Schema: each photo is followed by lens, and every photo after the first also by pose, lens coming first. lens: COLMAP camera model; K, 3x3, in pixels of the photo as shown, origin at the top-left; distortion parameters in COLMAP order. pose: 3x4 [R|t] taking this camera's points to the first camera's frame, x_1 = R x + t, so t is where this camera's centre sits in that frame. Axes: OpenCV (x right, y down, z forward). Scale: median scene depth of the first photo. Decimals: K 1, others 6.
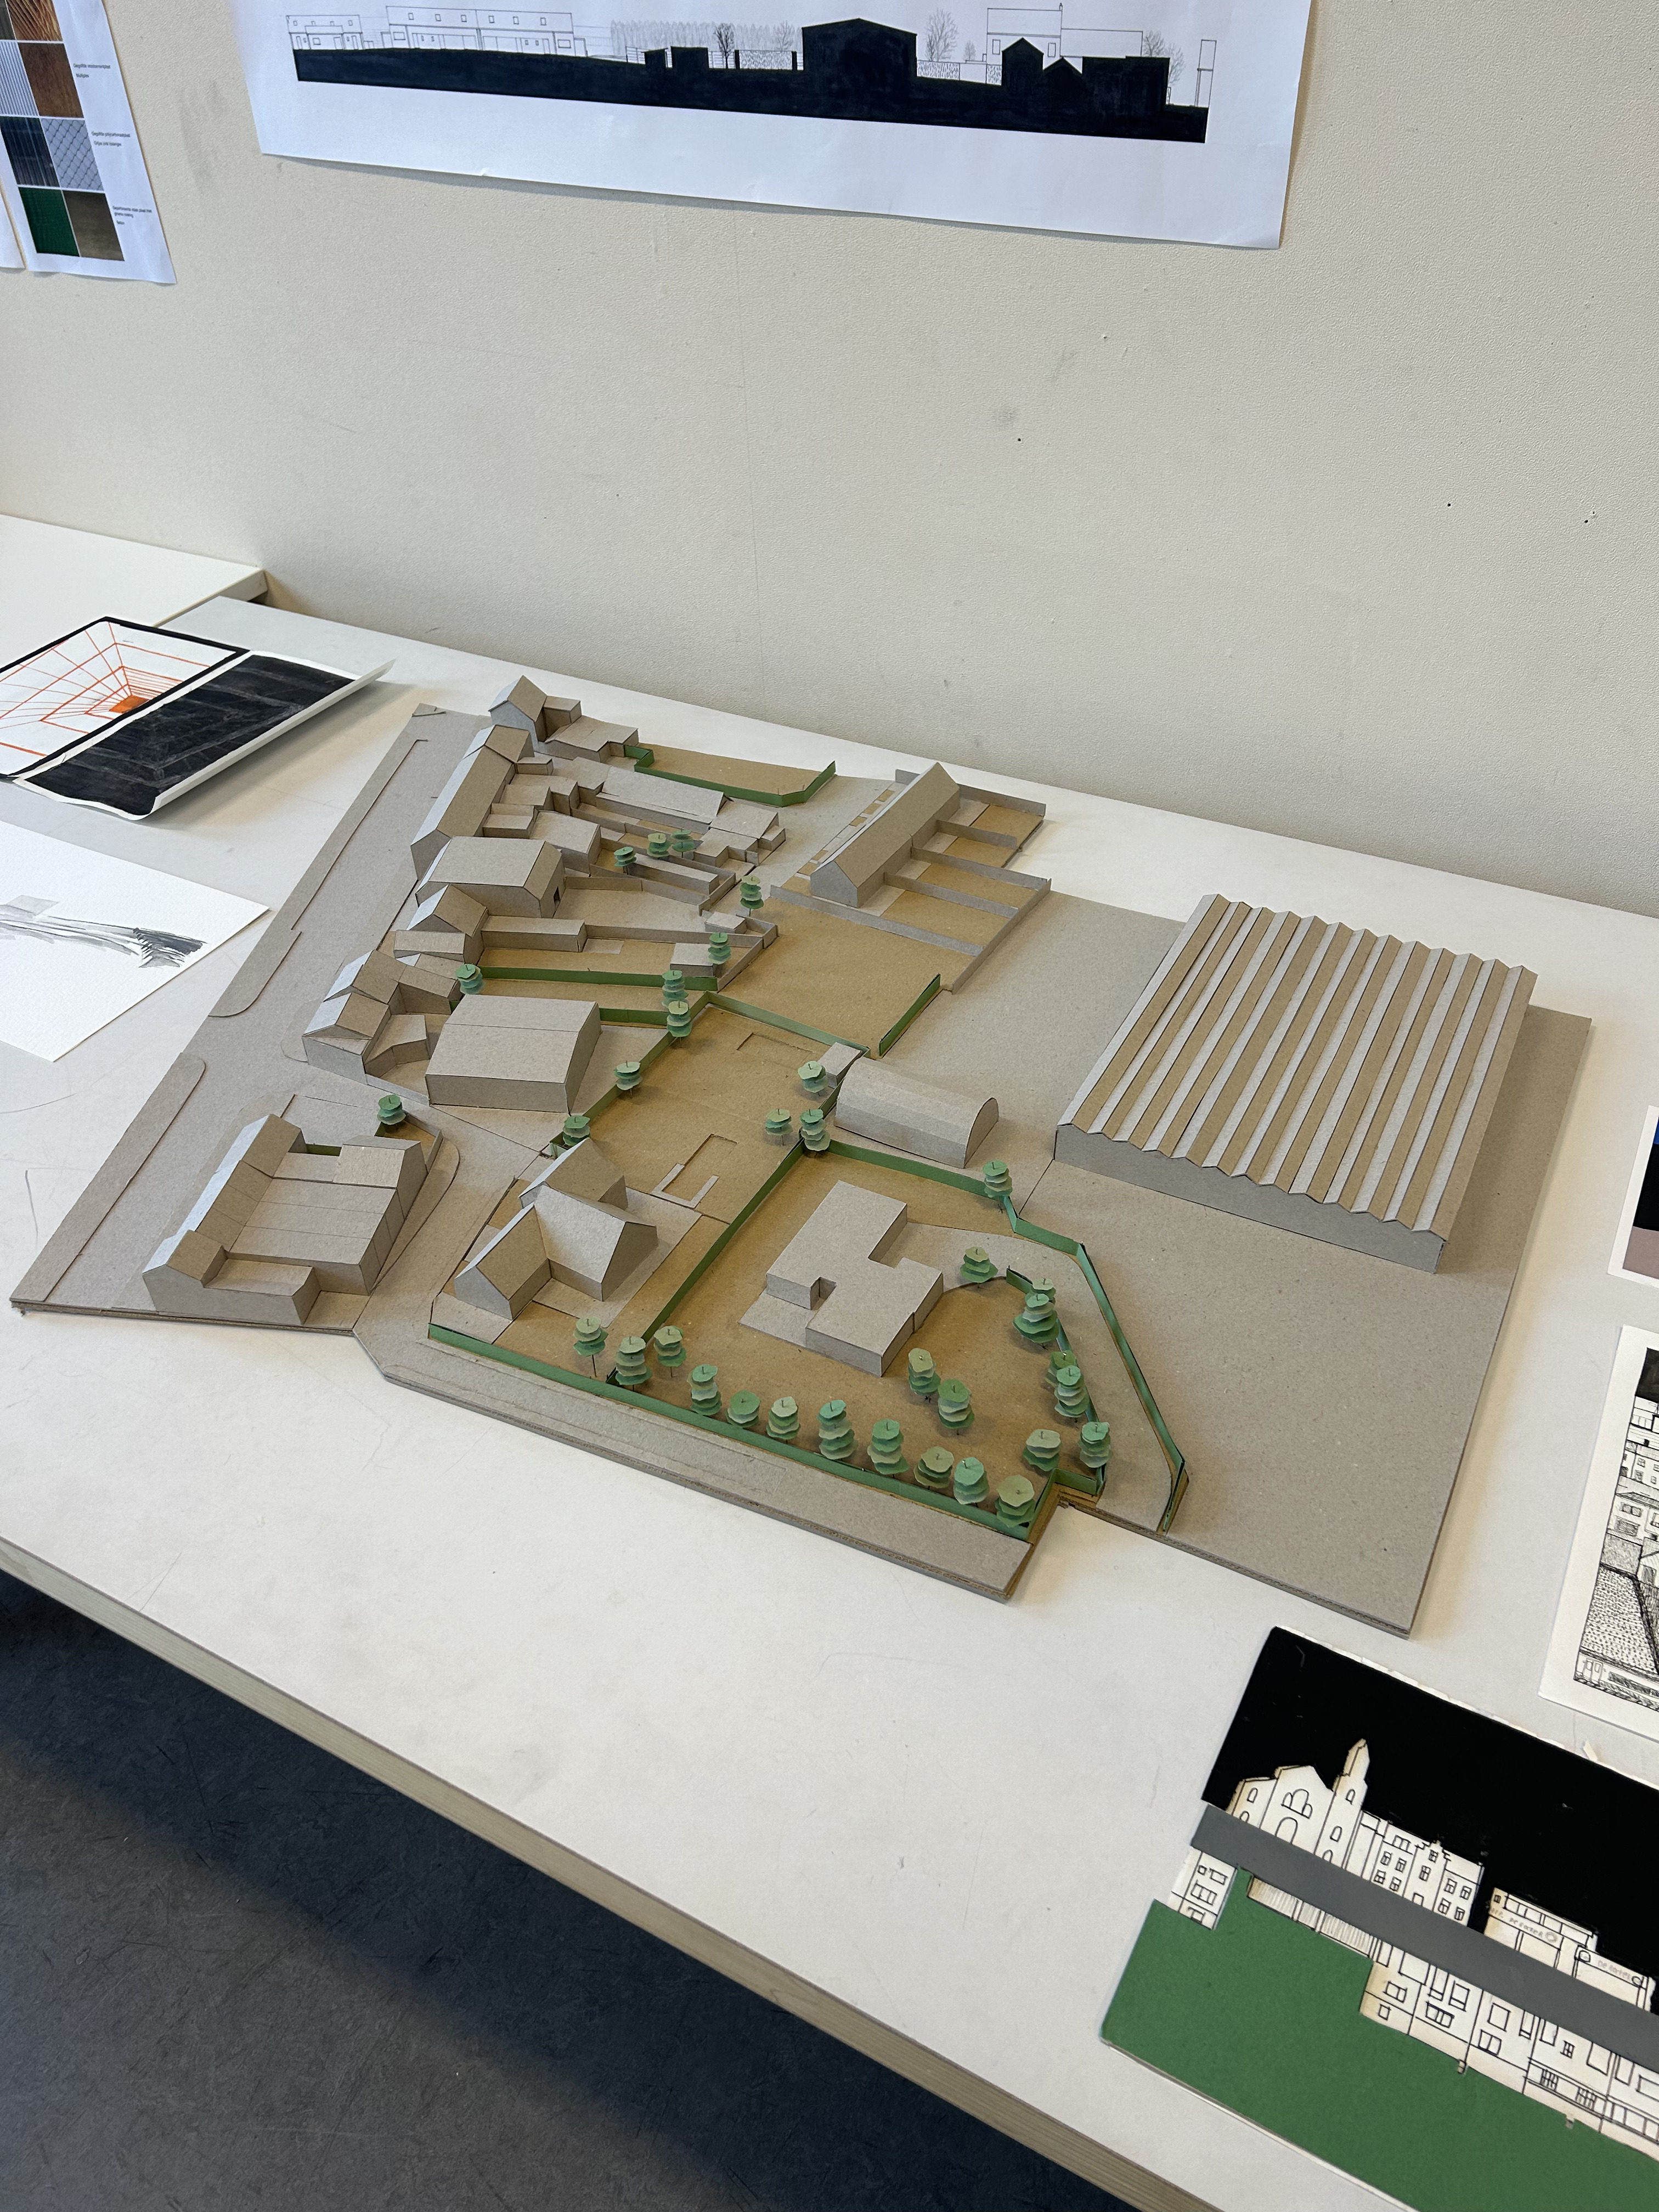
lens RADIAL K [[1692.2, 0, 817.2], [0, 1692.2, 1101.6], [0, 0, 1]] dist [0.055893, -0.067805]
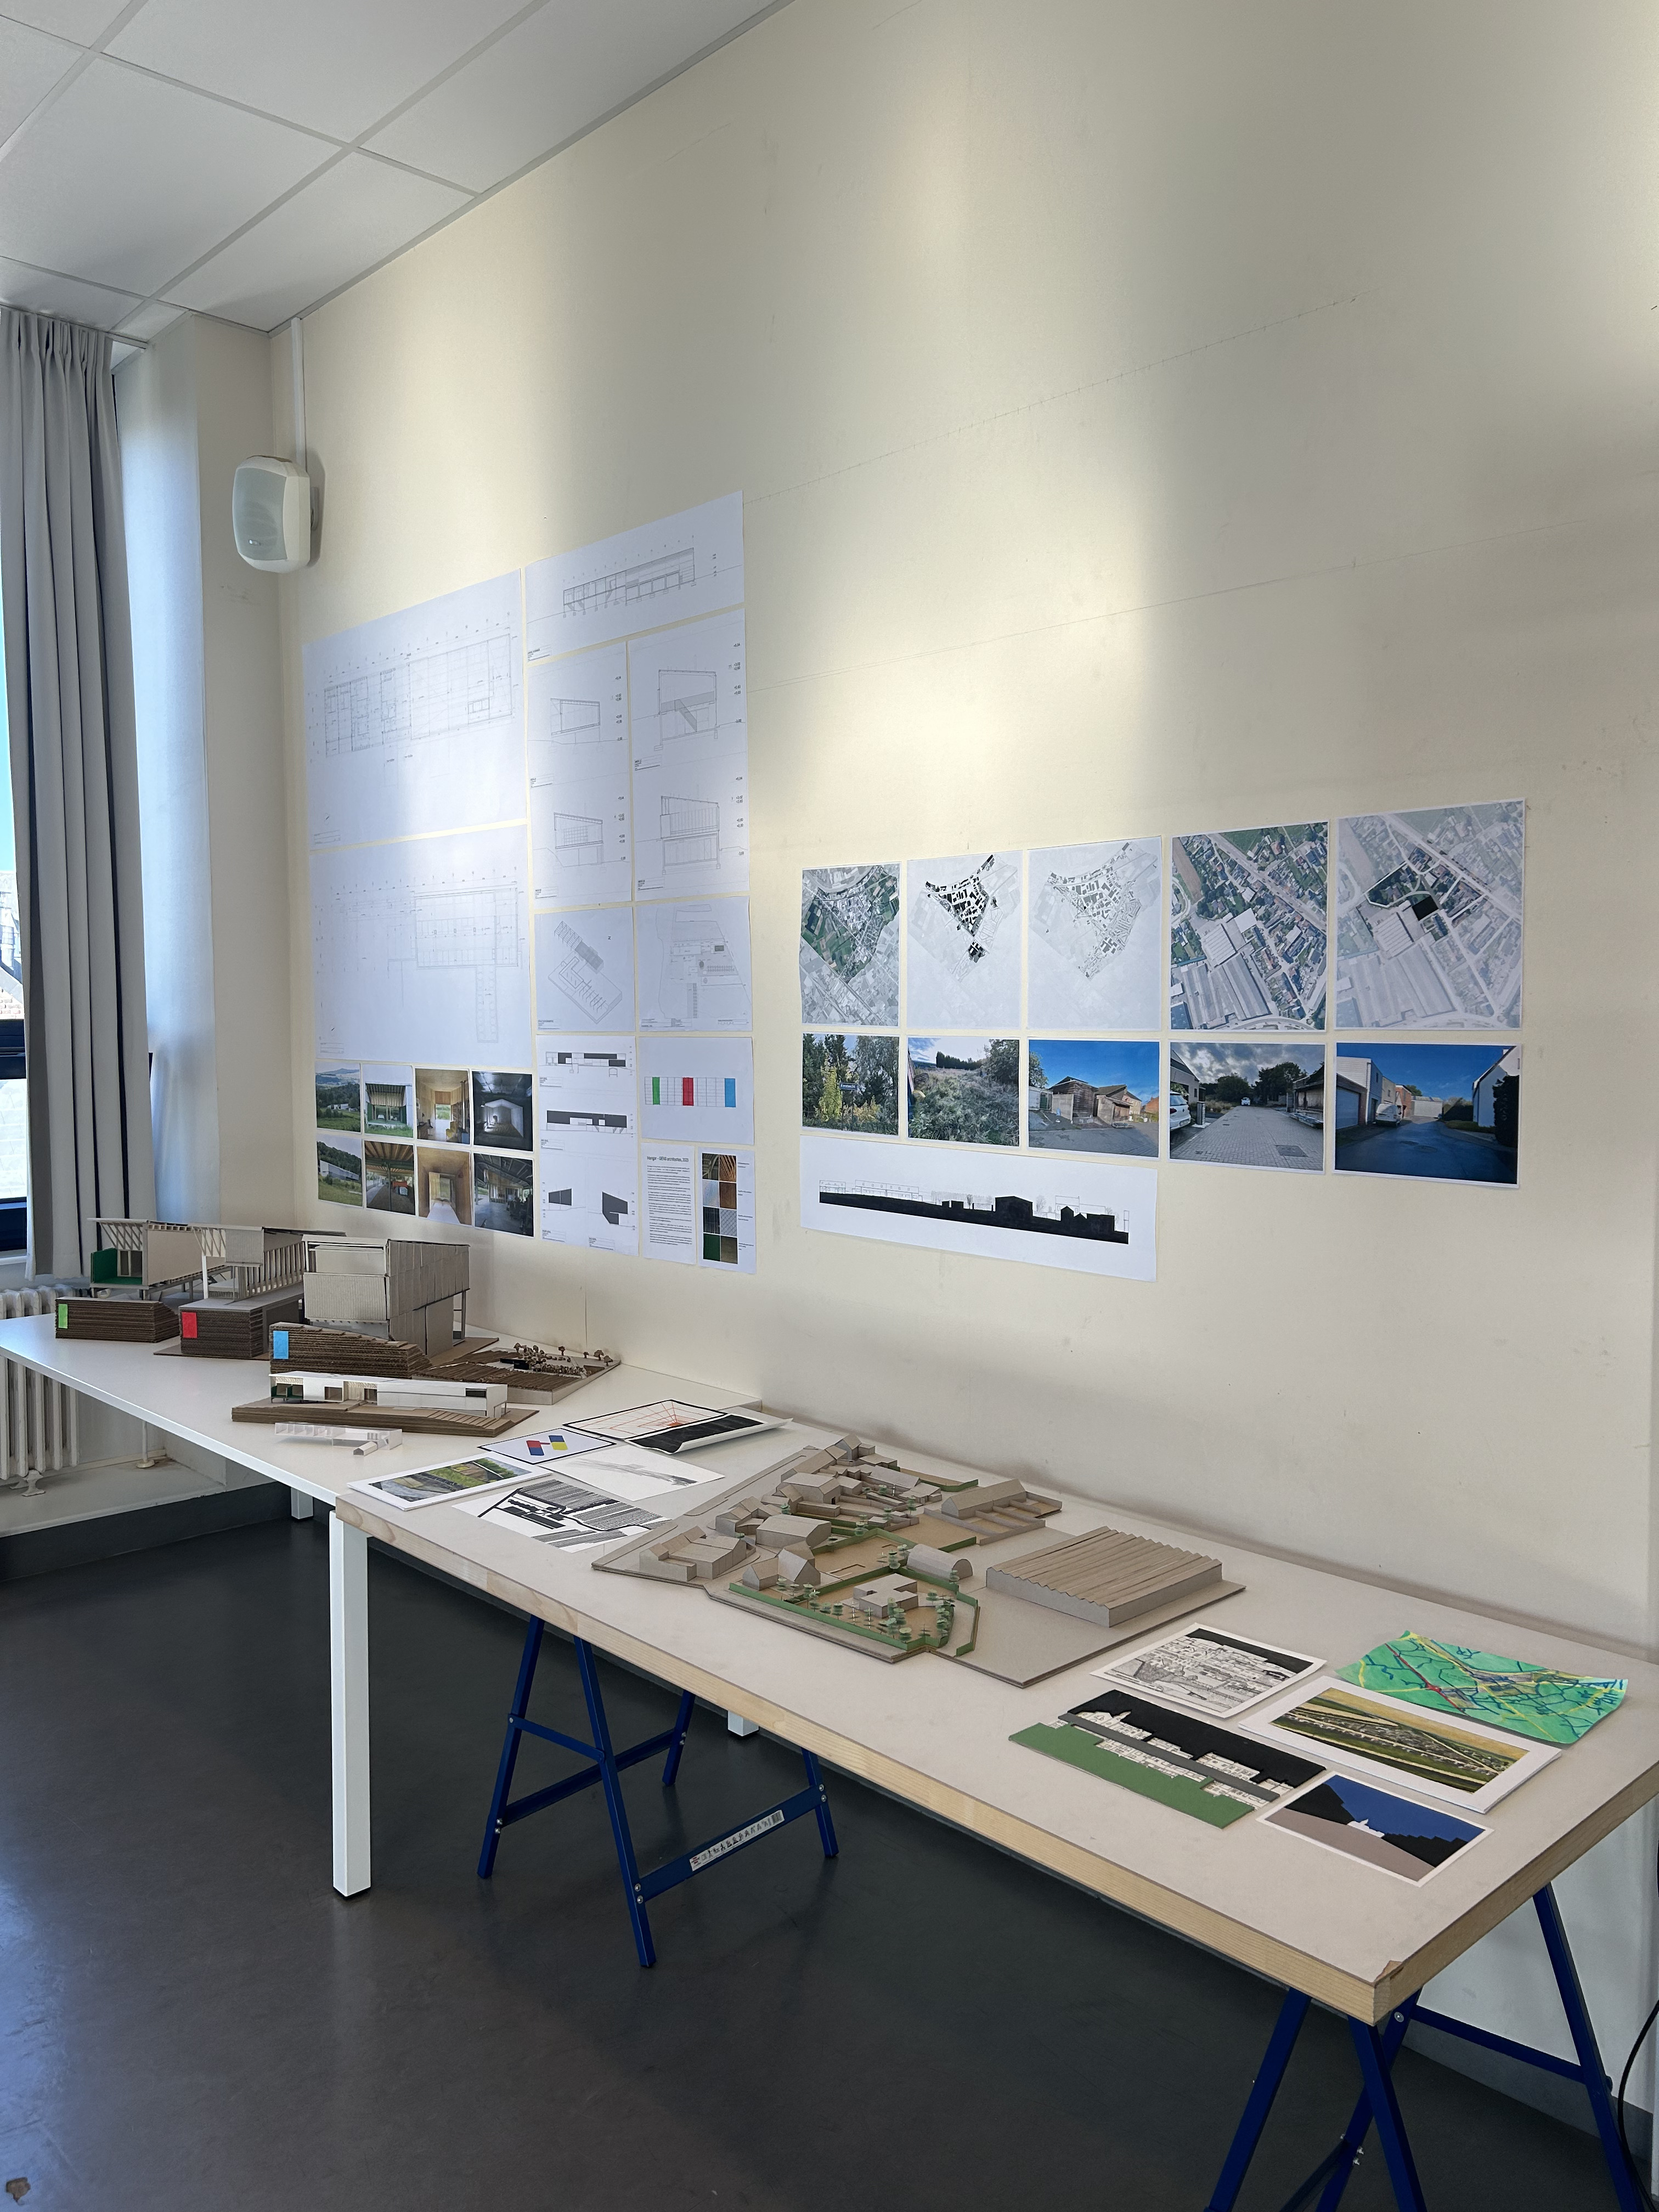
lens RADIAL K [[1692.2, 0, 841.4], [0, 1692.2, 1118.0], [0, 0, 1]] dist [0.055893, -0.067805]
pose [[0.948423, 0.055020, -0.312195, 0.532950], [-0.224331, 0.812321, -0.538340, 0.676224], [0.223983, 0.580609, 0.782767, -1.078981]]
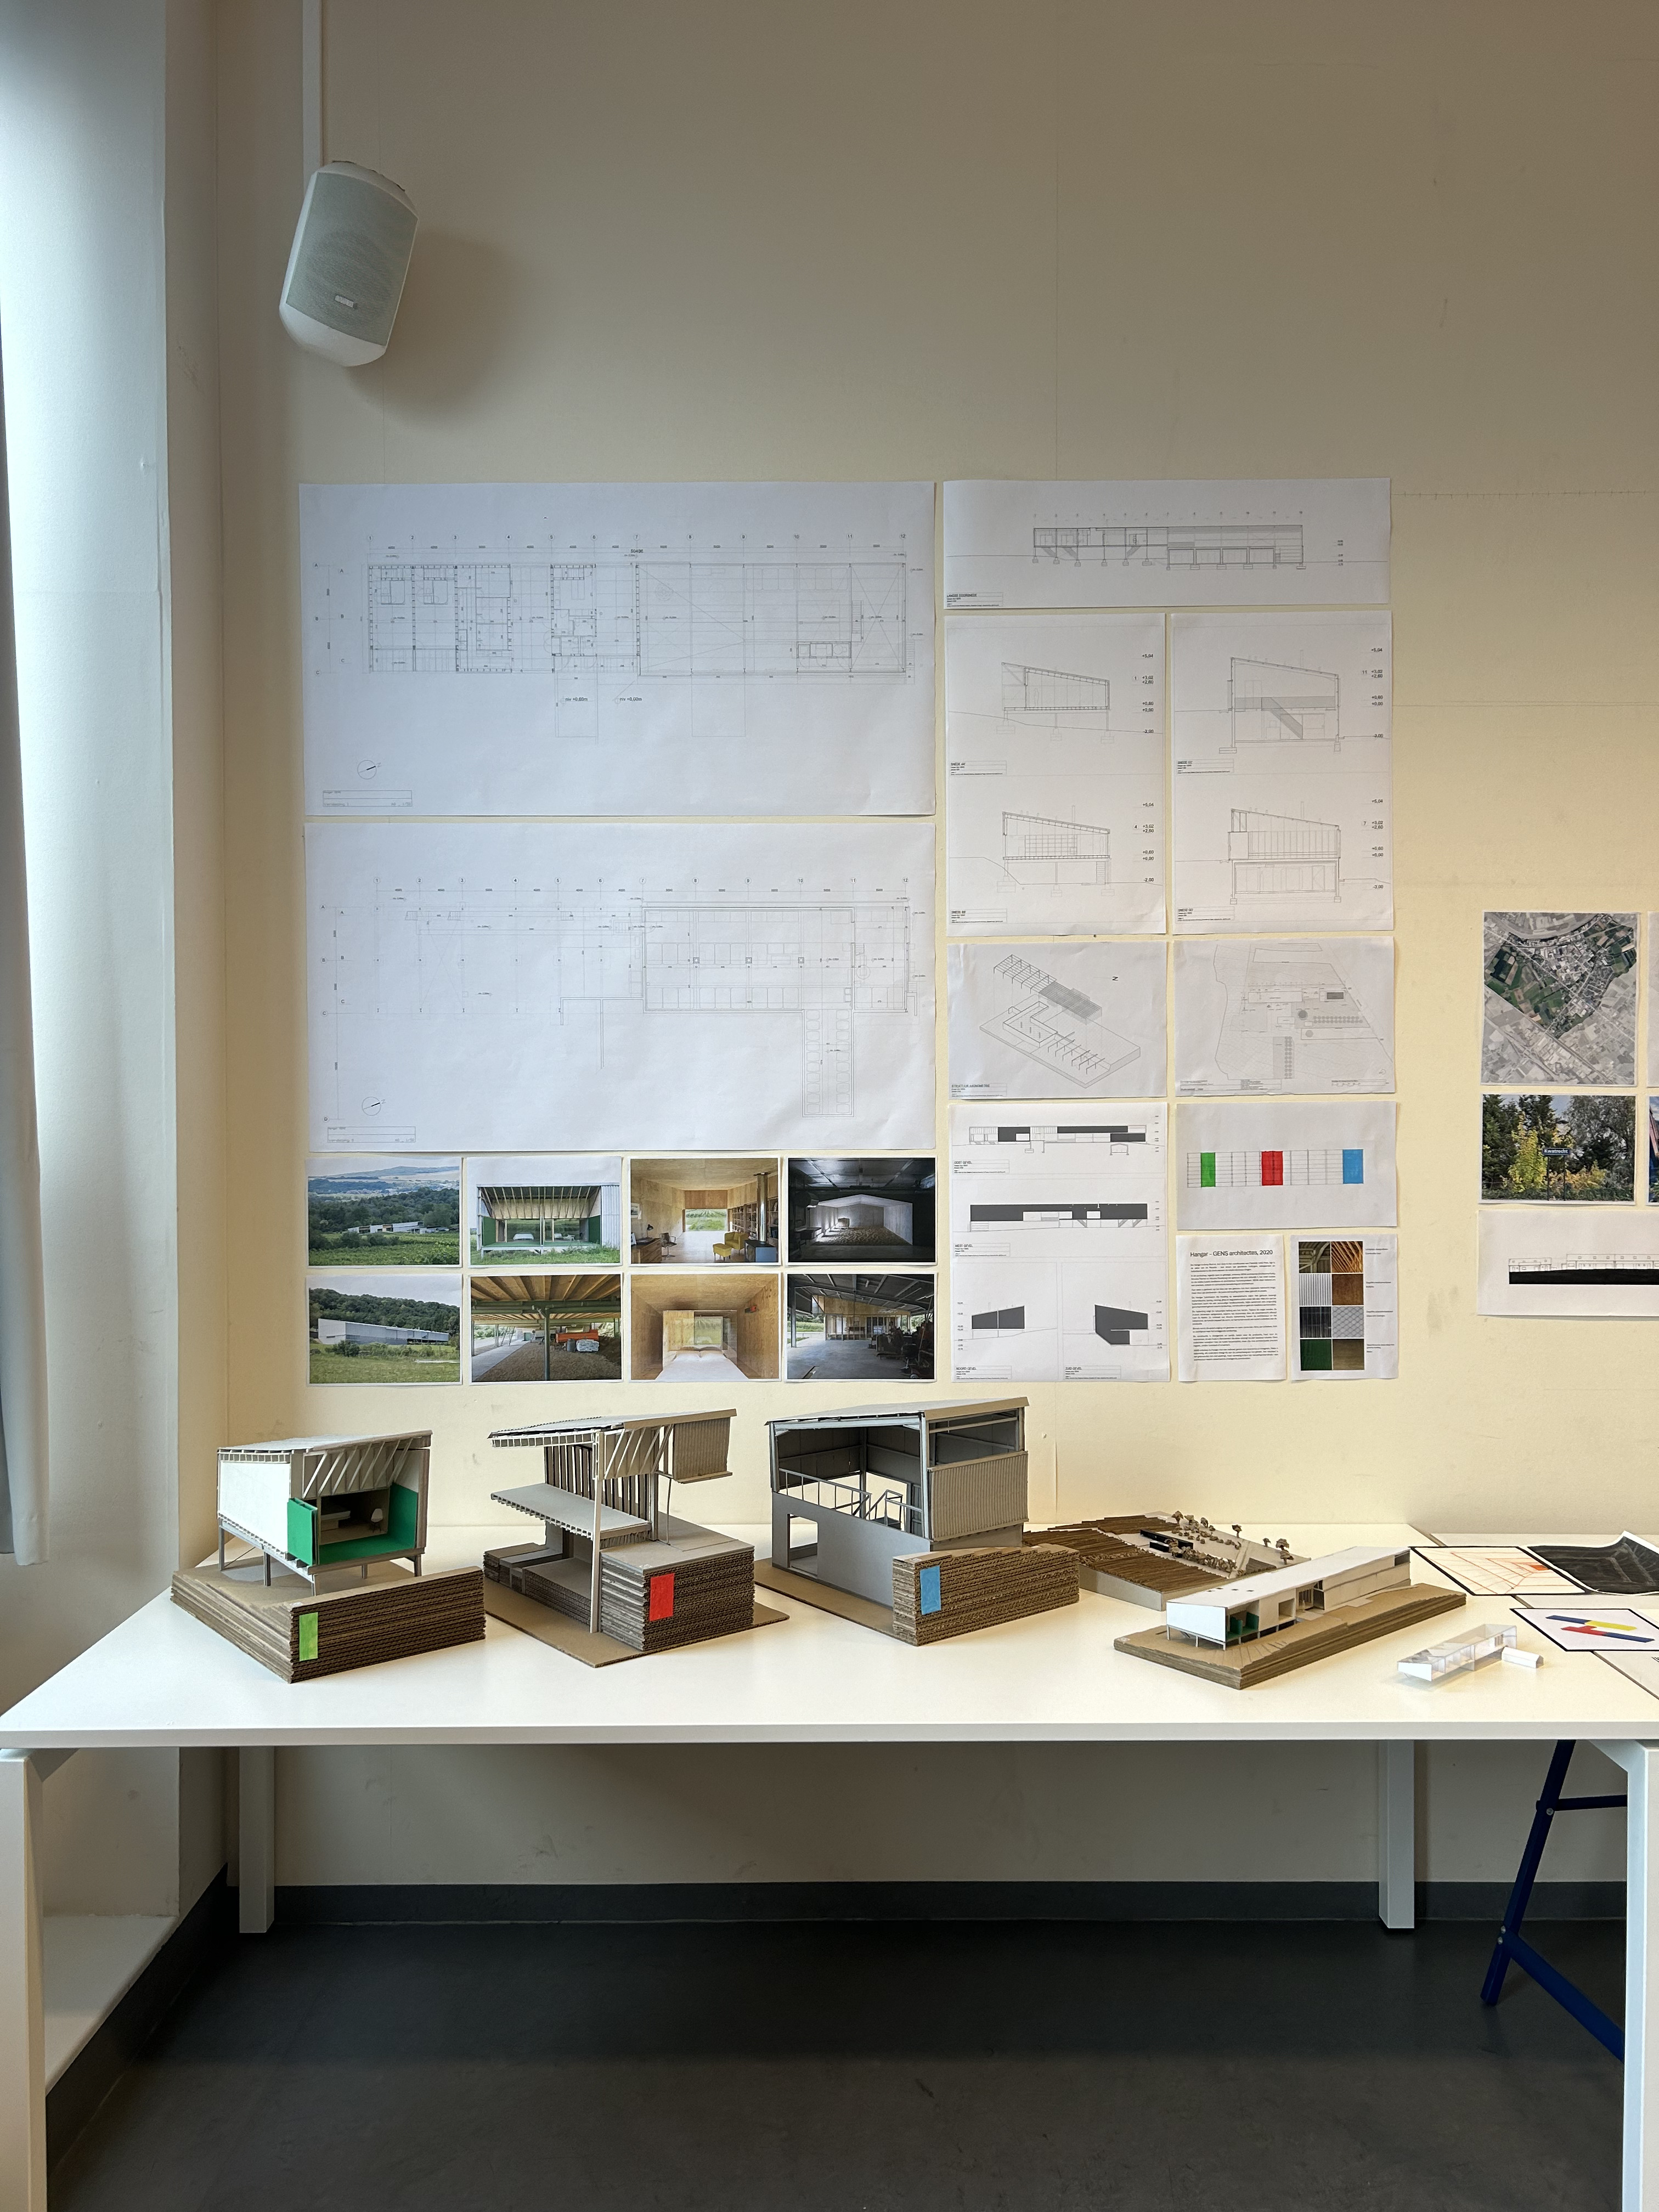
lens RADIAL K [[1692.2, 0, 834.9], [0, 1692.2, 1125.8], [0, 0, 1]] dist [0.055893, -0.067805]
pose [[0.875948, 0.029022, 0.481531, -2.345997], [0.282504, 0.778259, -0.560806, 0.258493], [-0.391032, 0.627272, 0.673516, -0.299861]]
